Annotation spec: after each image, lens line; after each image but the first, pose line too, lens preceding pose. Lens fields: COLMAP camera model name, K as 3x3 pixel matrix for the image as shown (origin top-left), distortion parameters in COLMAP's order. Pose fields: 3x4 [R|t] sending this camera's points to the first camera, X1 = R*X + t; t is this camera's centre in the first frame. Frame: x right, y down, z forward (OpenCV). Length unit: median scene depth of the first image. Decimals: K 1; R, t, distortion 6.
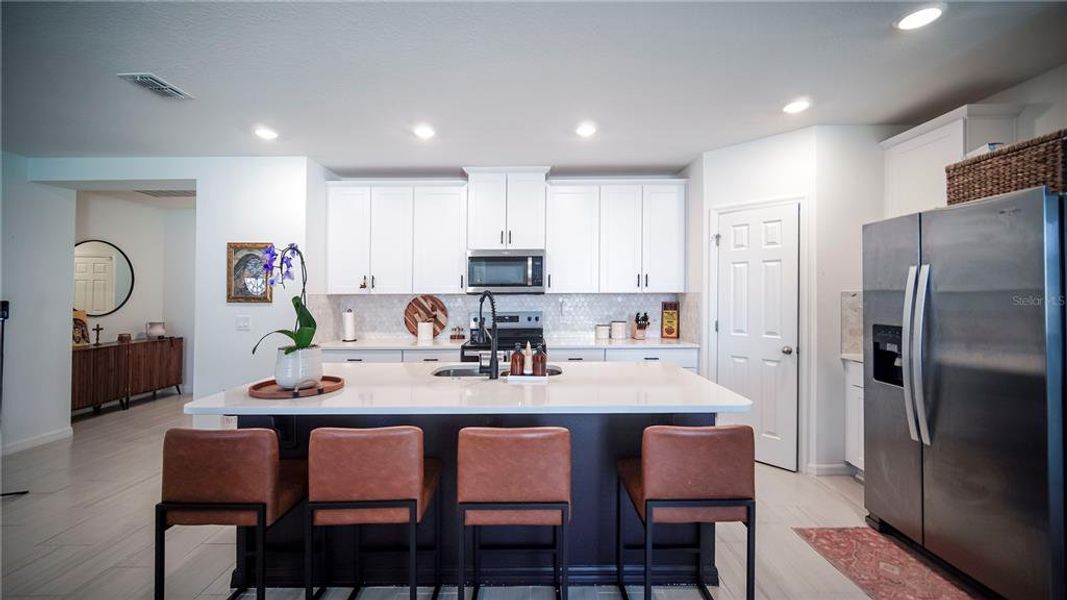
lens RADIAL K [[433.5, 0, 540.5], [0, 433.5, 291.4], [0, 0, 1]] dist [-0.000778, 0.001522]
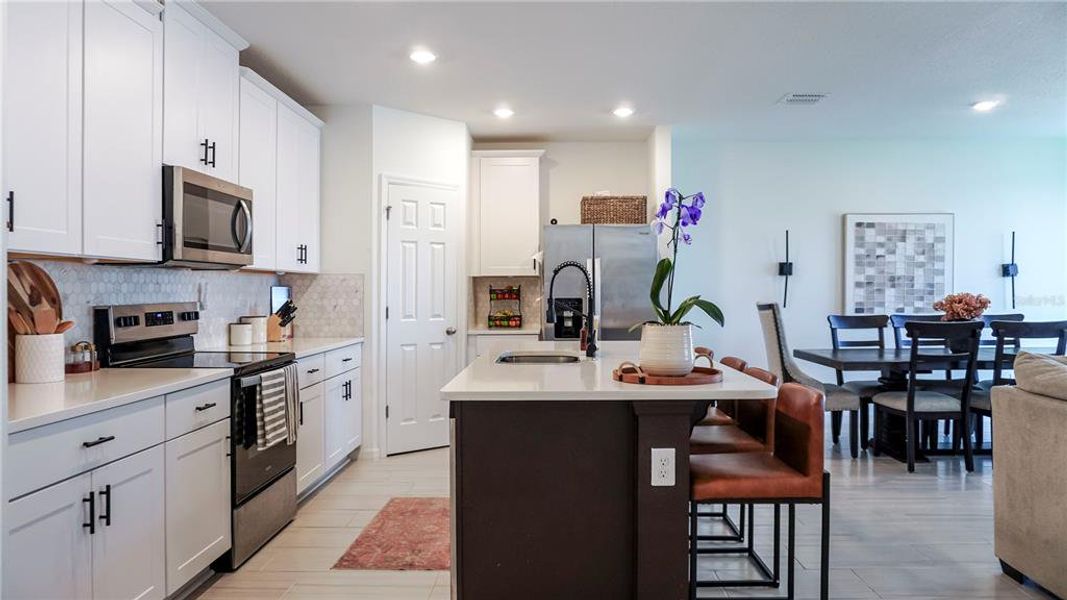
lens RADIAL K [[763.4, 0, 540.9], [0, 763.4, 289.3], [0, 0, 1]] dist [0.006555, 0.005370]
pose [[0.006793, 0.008719, 0.999939, -1.106309], [-0.002709, 0.999958, -0.008701, 0.045588], [-0.999973, -0.002649, 0.006816, 0.685799]]
